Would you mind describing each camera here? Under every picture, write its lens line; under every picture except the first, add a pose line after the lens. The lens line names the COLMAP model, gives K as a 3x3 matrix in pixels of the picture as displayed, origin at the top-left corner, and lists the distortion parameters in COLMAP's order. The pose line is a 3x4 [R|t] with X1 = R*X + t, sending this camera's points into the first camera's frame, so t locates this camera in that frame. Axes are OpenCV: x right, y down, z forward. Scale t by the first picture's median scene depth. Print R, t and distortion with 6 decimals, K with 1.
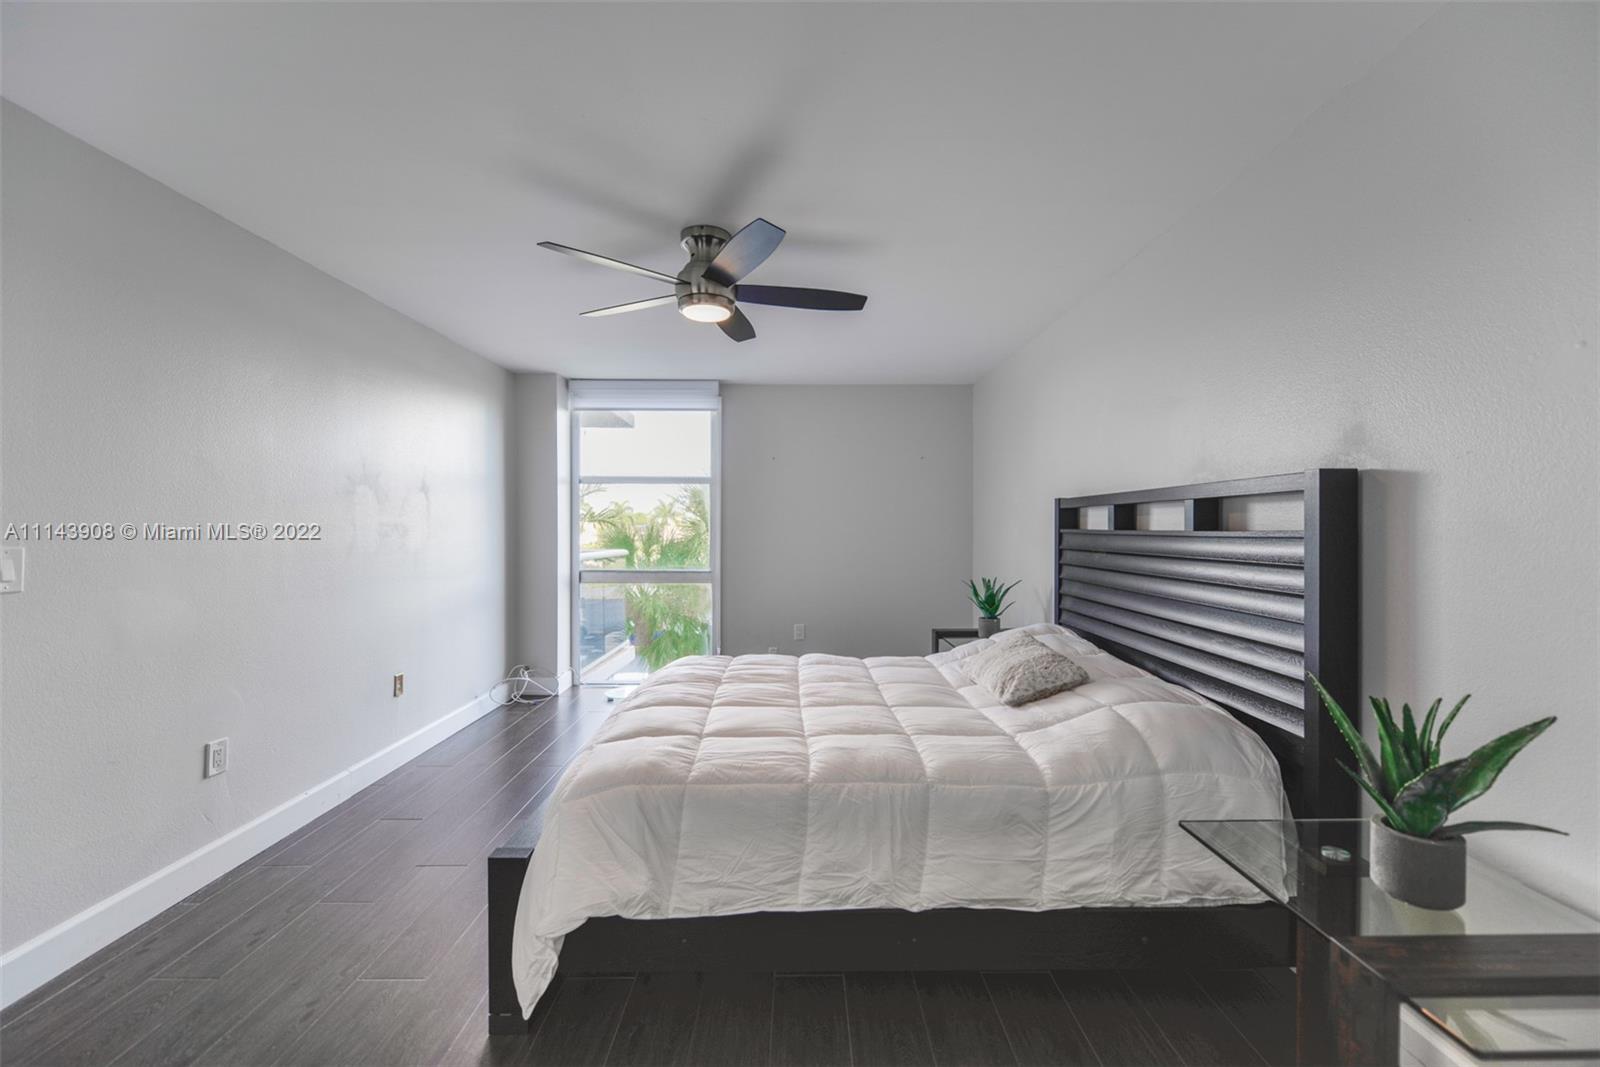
lens RADIAL K [[648.6, 0, 800.0], [0, 648.6, 533.5], [0, 0, 1]] dist [-0.002656, -0.000904]
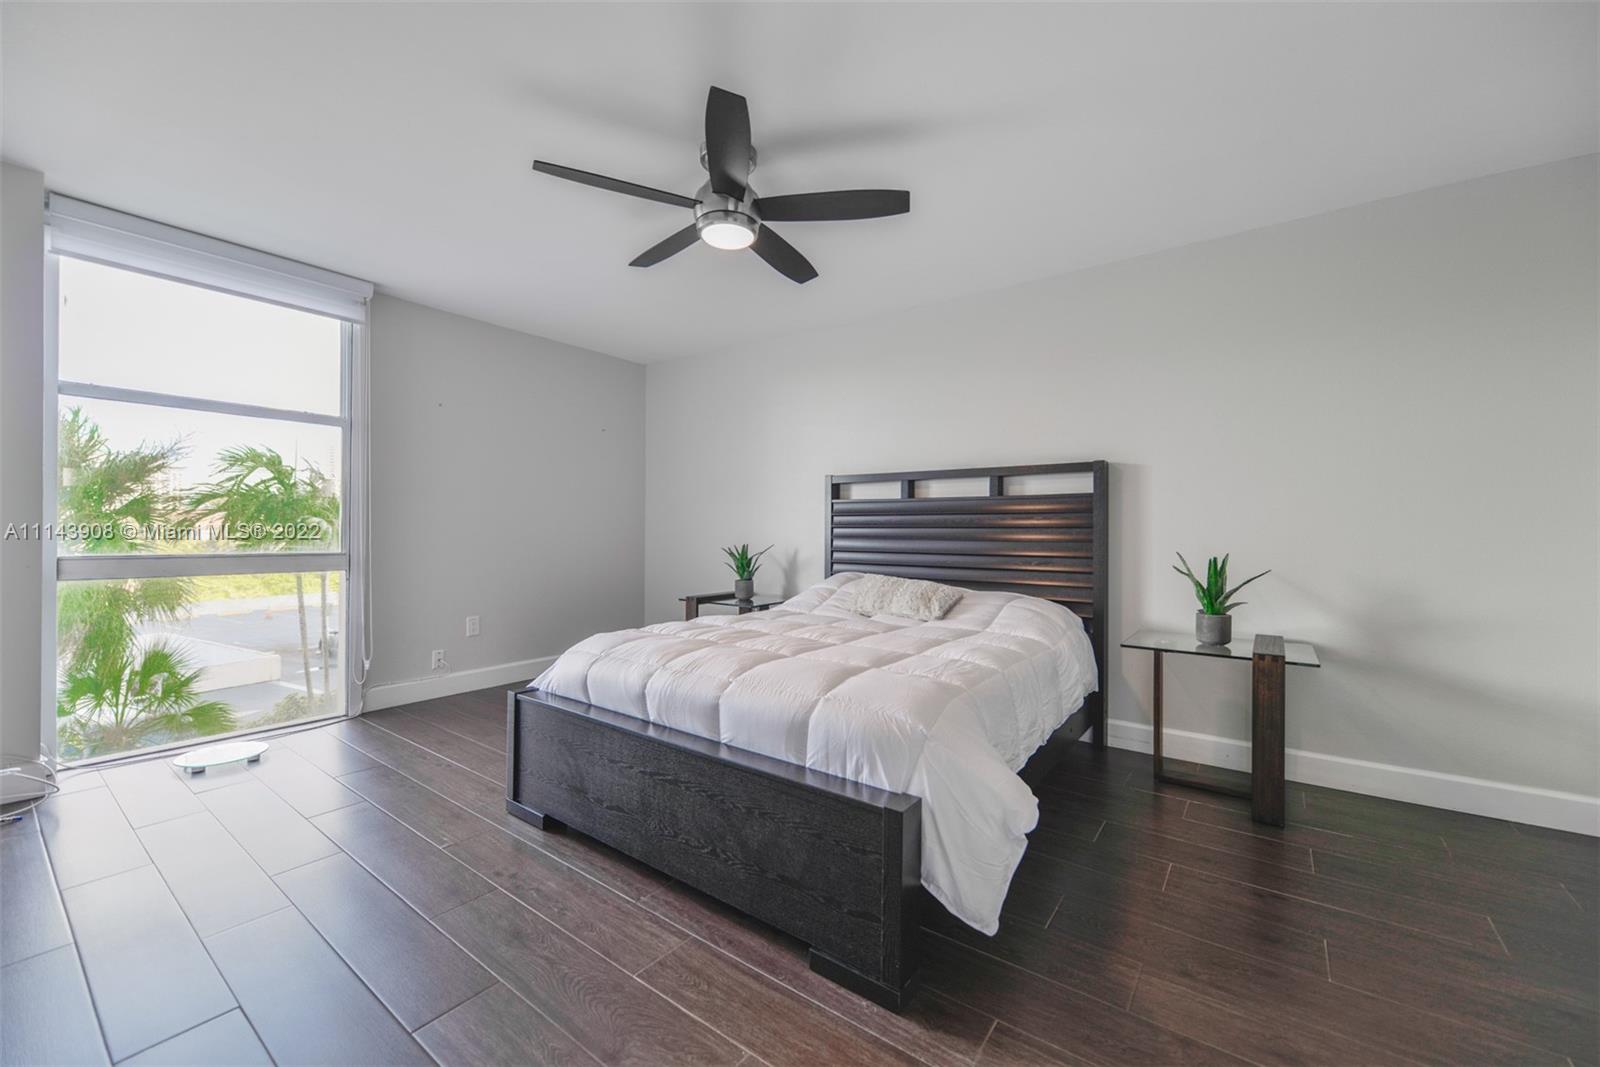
lens RADIAL K [[648.6, 0, 800.0], [0, 648.6, 533.5], [0, 0, 1]] dist [-0.002656, -0.000904]
pose [[0.582701, 0.005237, 0.812670, -0.662268], [0.001303, 0.999972, -0.007378, 0.068392], [-0.812685, 0.005358, 0.582678, 0.315867]]
